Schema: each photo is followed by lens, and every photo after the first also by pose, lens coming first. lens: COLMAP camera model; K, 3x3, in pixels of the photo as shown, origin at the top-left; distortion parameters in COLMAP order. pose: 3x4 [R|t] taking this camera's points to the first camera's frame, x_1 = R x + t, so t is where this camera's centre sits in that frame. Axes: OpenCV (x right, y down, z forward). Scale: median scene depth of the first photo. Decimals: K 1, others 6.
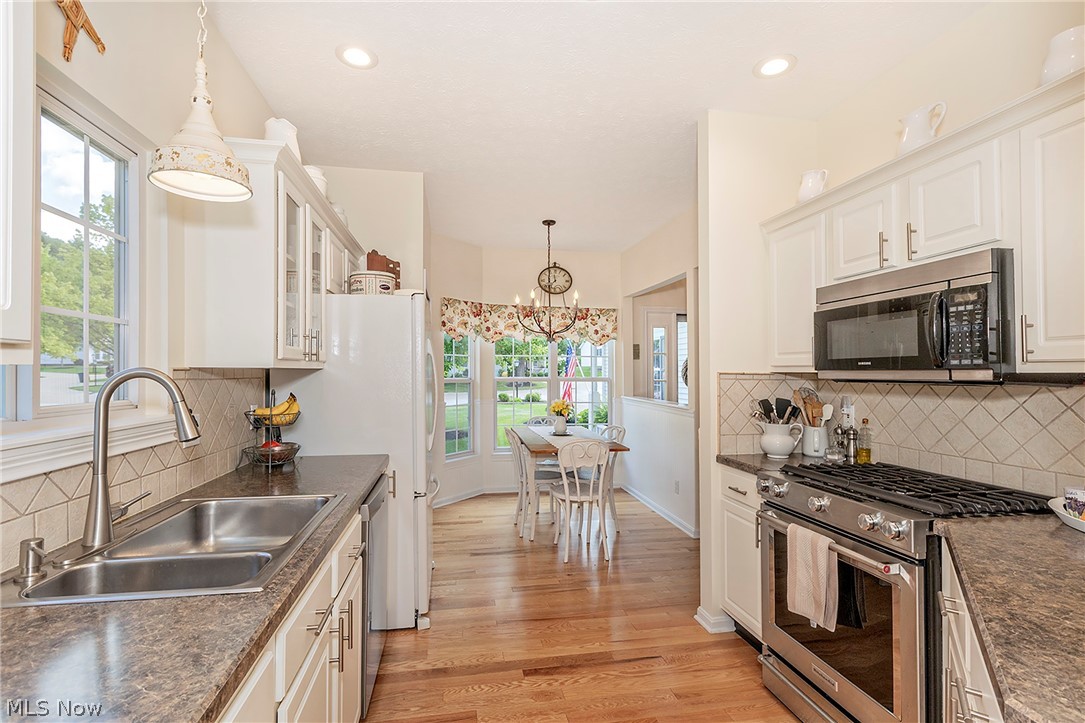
lens RADIAL K [[504.8, 0, 534.4], [0, 504.8, 365.0], [0, 0, 1]] dist [0.004361, -0.000213]
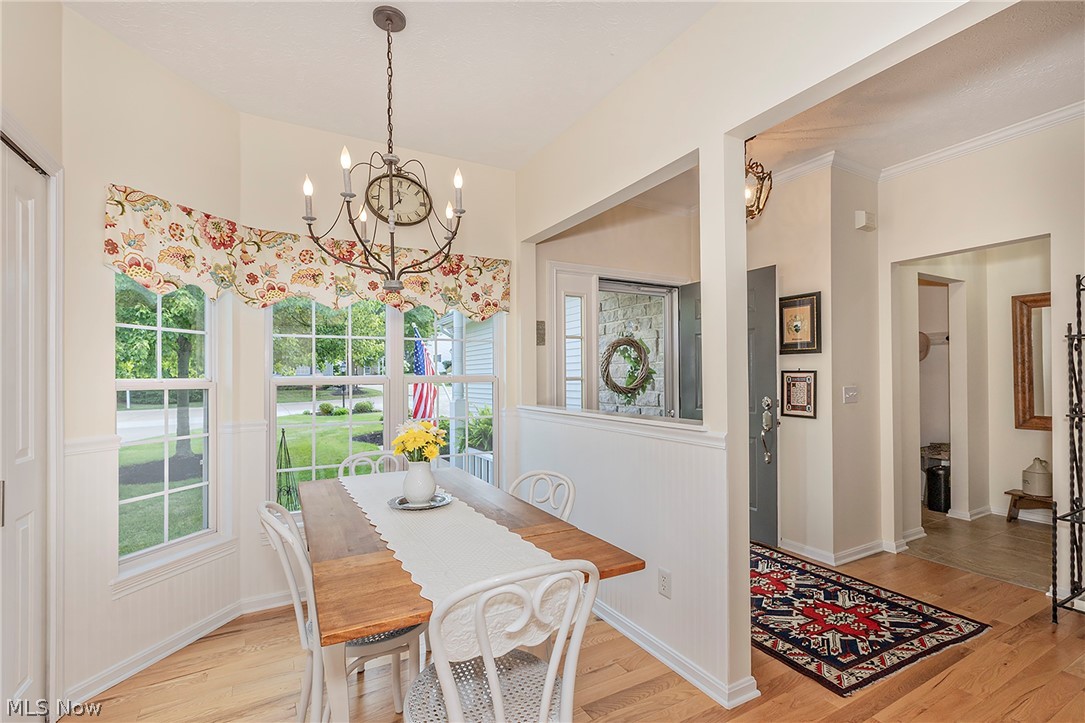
lens RADIAL K [[504.8, 0, 591.1], [0, 504.8, 358.7], [0, 0, 1]] dist [0.004361, -0.000213]
pose [[0.914101, -0.000750, 0.405485, 0.008537], [0.009282, 0.999775, -0.019076, 0.017765], [-0.405380, 0.021201, 0.913902, 0.418343]]
